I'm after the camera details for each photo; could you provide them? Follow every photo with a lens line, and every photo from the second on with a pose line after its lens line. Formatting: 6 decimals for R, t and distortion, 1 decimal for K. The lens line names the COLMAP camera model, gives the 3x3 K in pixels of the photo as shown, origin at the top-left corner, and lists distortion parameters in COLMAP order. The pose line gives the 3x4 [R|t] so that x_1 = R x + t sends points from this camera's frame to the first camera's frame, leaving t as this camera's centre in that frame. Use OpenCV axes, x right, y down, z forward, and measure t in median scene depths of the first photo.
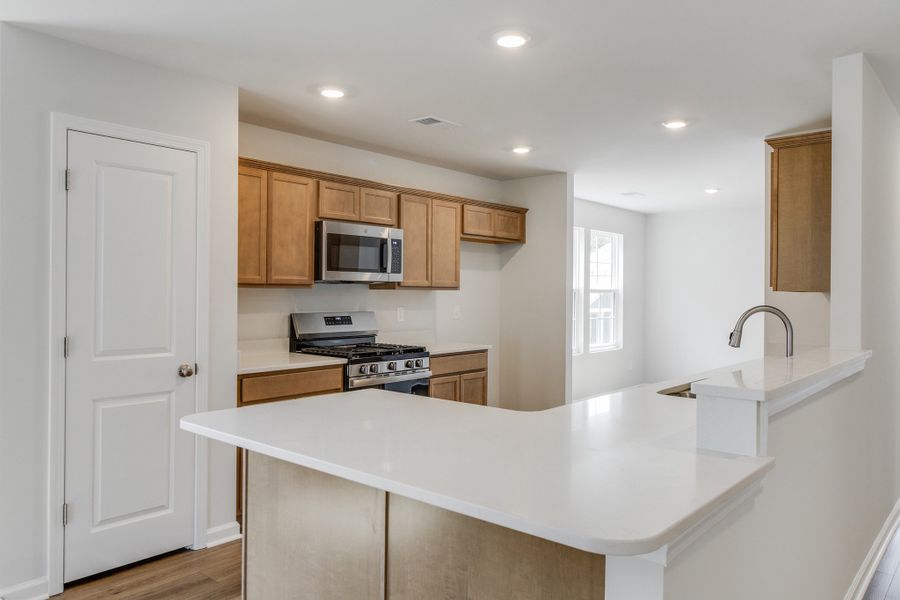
lens RADIAL K [[646.5, 0, 450.0], [0, 646.5, 300.0], [0, 0, 1]] dist [-0.001736, -0.001722]
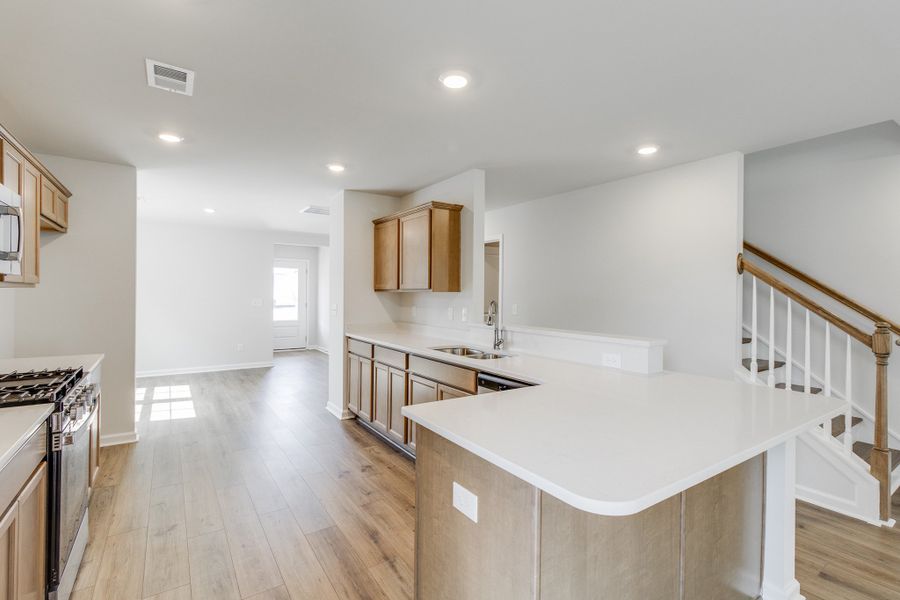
lens RADIAL K [[417.0, 0, 451.7], [0, 417.0, 295.2], [0, 0, 1]] dist [-0.000150, -0.000248]
pose [[0.260092, -0.007777, 0.965552, -0.542691], [0.005596, 0.999963, 0.006547, -0.012600], [-0.965567, 0.003701, 0.260126, 0.679950]]
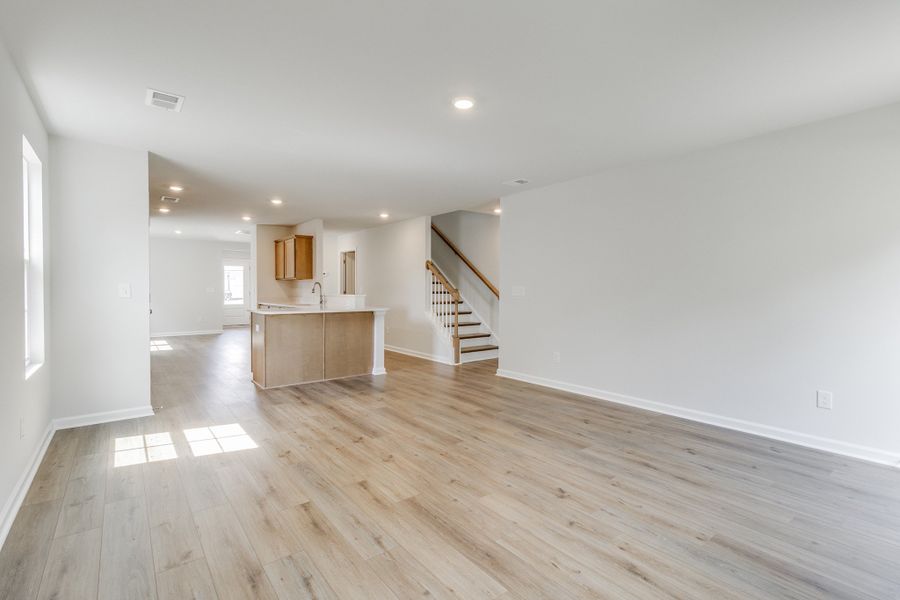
lens RADIAL K [[417.0, 0, 451.7], [0, 417.0, 295.2], [0, 0, 1]] dist [-0.000150, -0.000248]
pose [[0.188297, -0.020349, 0.981901, -1.541805], [0.013659, 0.999743, 0.018100, 0.043534], [-0.982017, 0.010004, 0.188527, -0.227964]]
